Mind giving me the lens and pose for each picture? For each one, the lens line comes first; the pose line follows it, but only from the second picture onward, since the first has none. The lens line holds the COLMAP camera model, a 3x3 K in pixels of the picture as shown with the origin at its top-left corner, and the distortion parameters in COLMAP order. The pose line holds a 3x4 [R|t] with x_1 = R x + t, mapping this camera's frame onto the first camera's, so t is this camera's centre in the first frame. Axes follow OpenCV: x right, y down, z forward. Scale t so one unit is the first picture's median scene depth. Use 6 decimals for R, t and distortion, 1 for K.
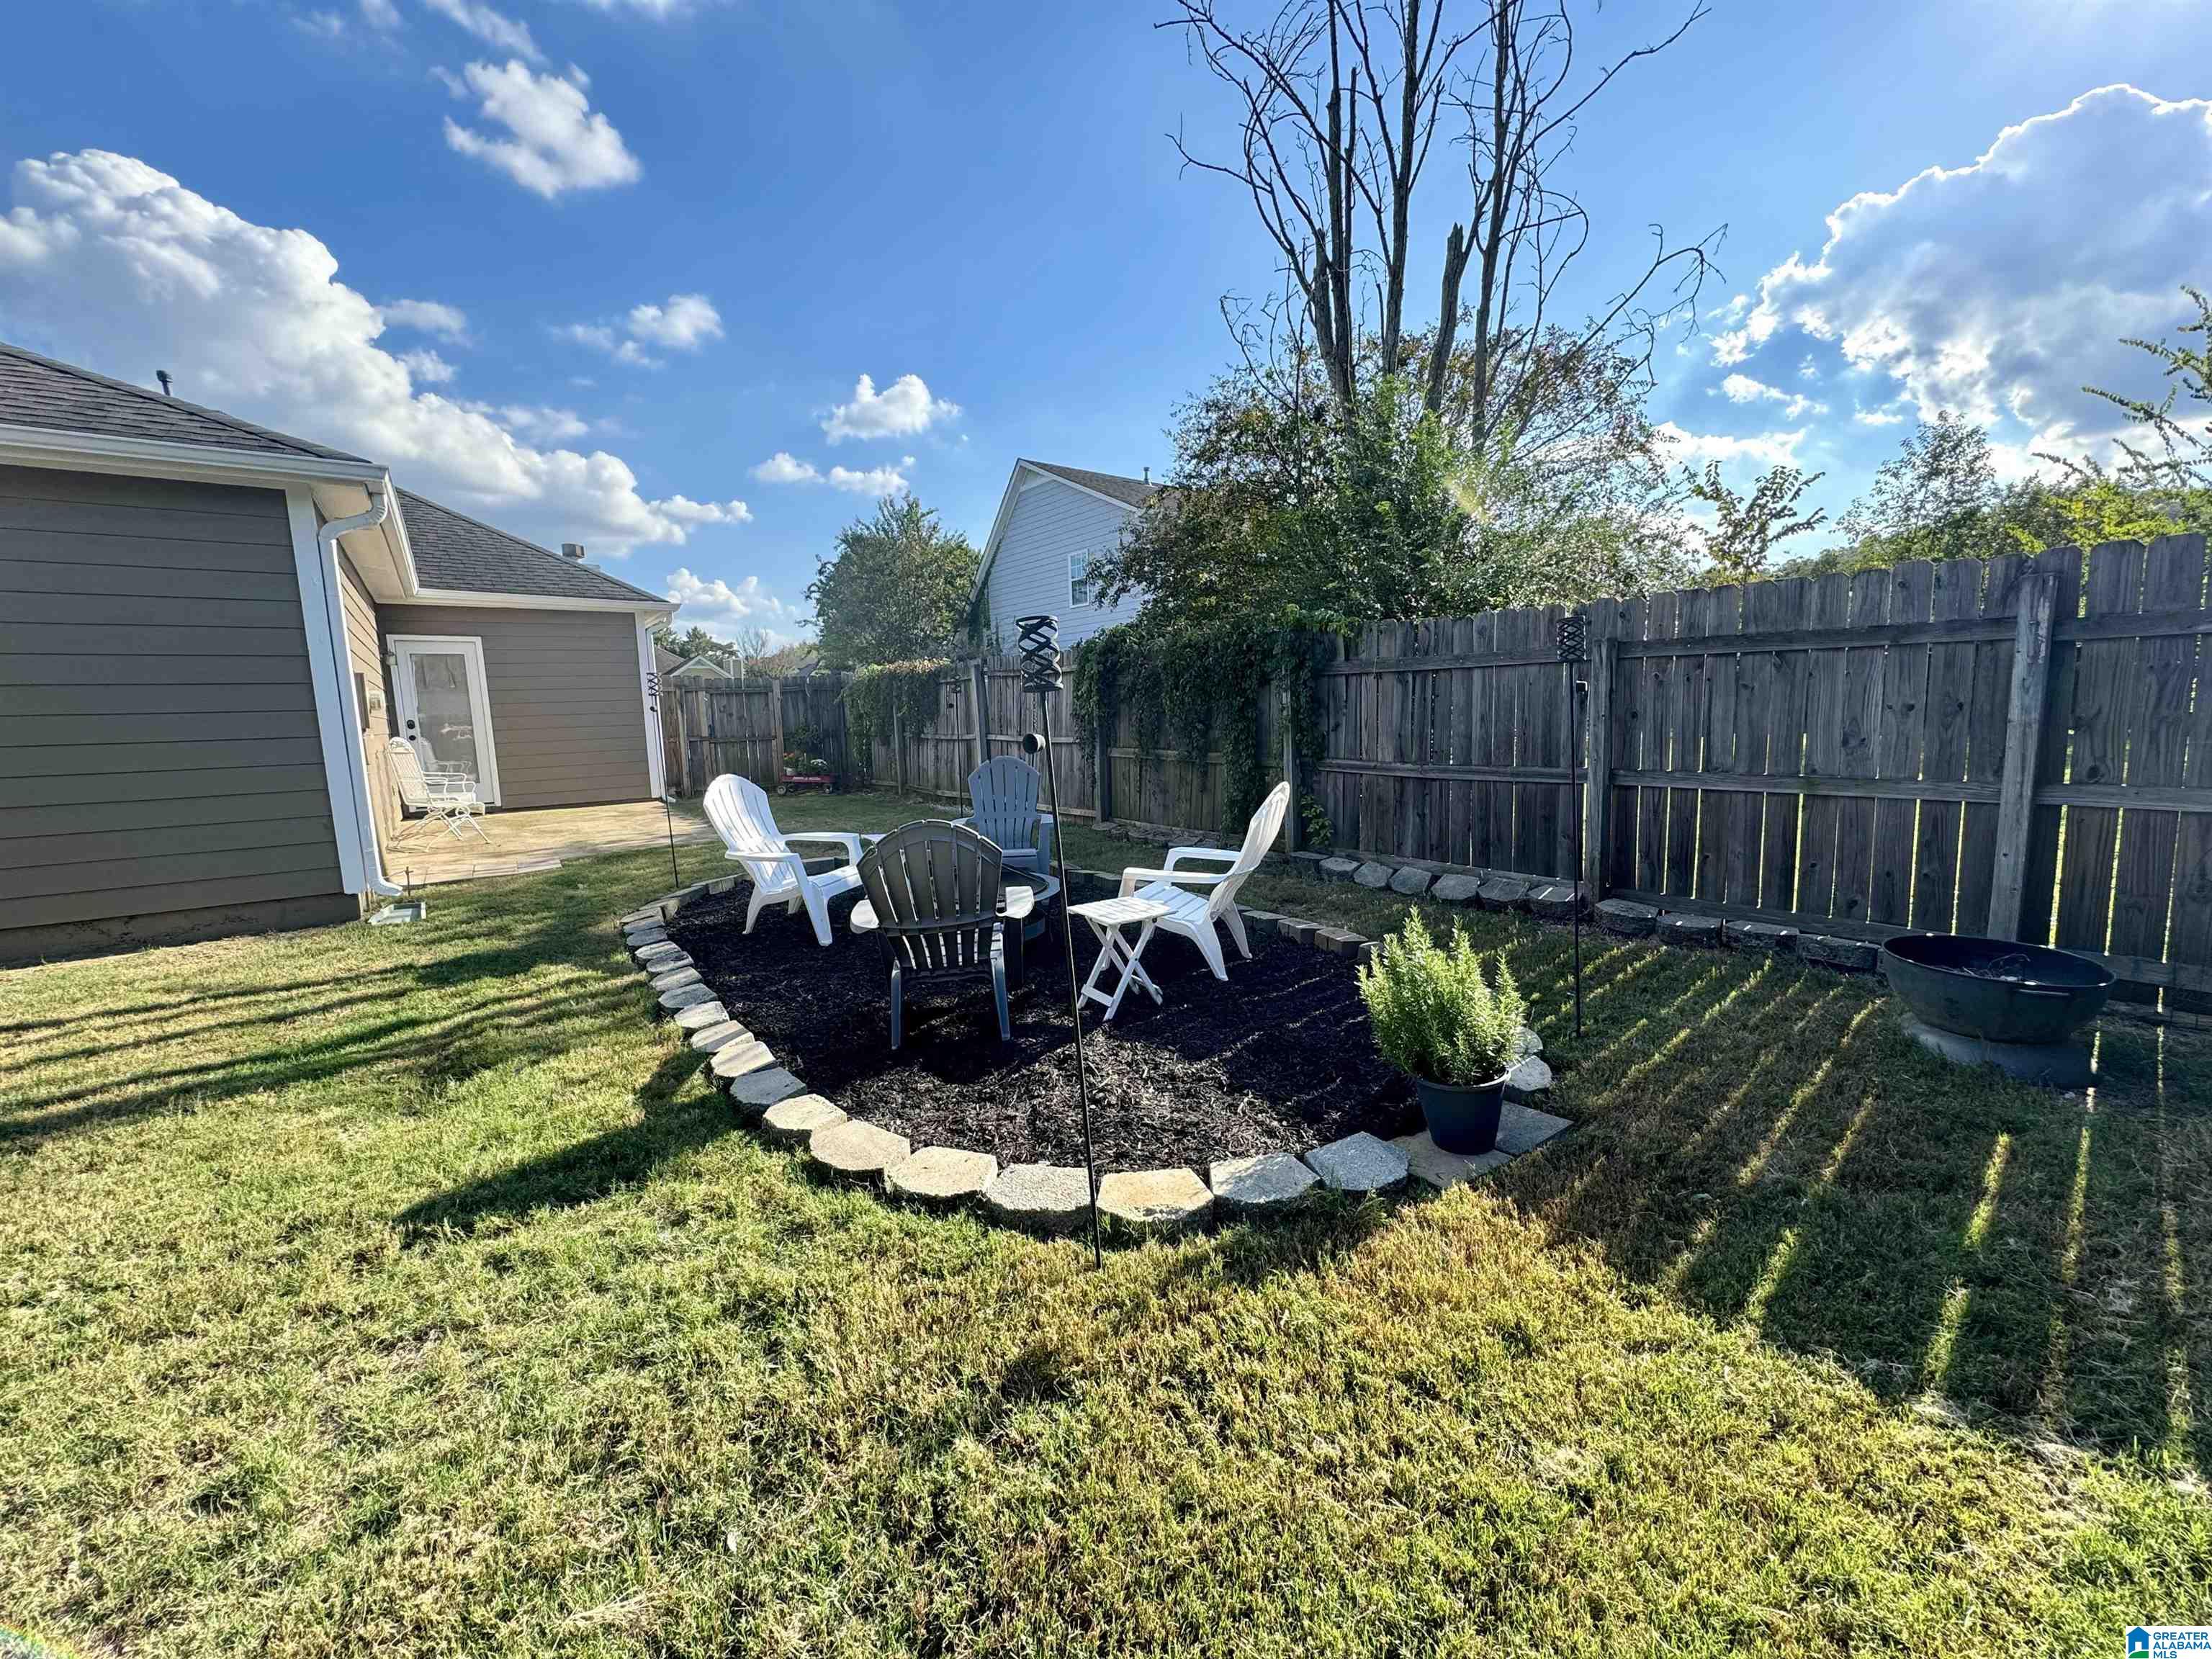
lens RADIAL K [[885.0, 0, 1104.7], [0, 885.0, 827.8], [0, 0, 1]] dist [-0.002773, -0.000112]
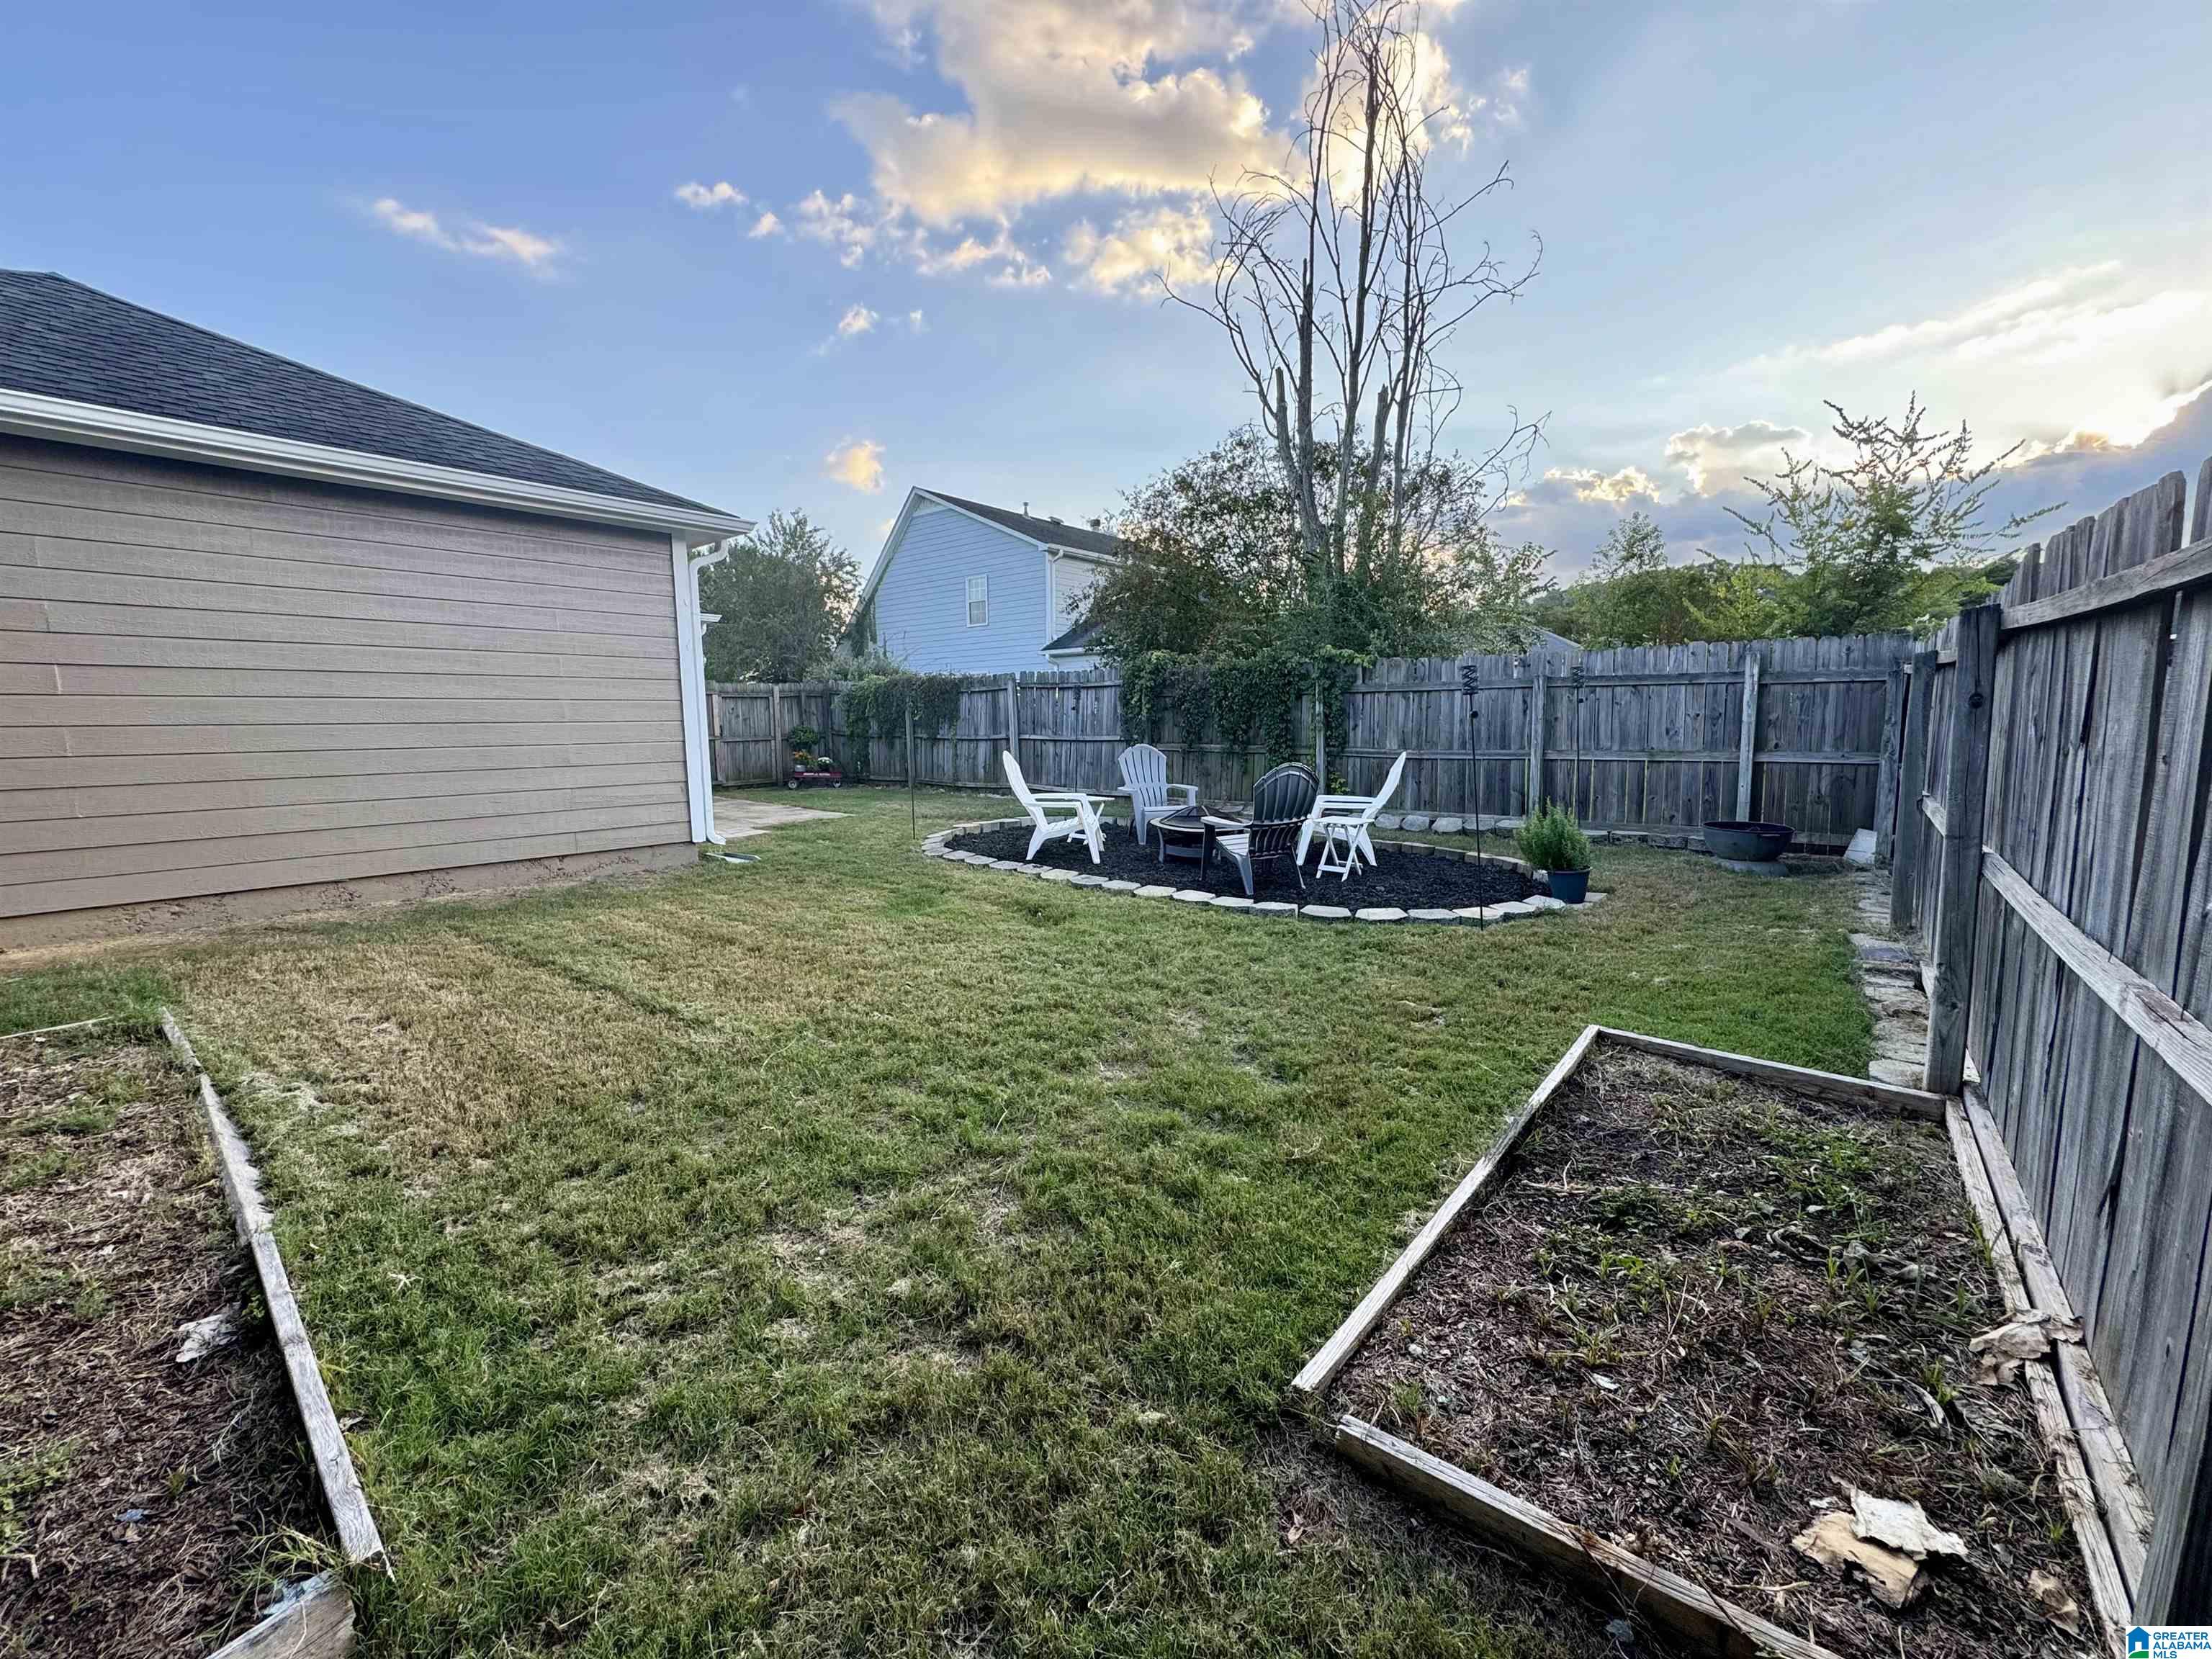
lens RADIAL K [[885.0, 0, 1111.8], [0, 885.0, 826.0], [0, 0, 1]] dist [-0.002773, -0.000112]
pose [[0.970552, -0.011707, 0.240605, -0.482809], [0.016793, 0.999677, -0.019101, 0.073480], [-0.240304, 0.022579, 0.970435, -0.346224]]
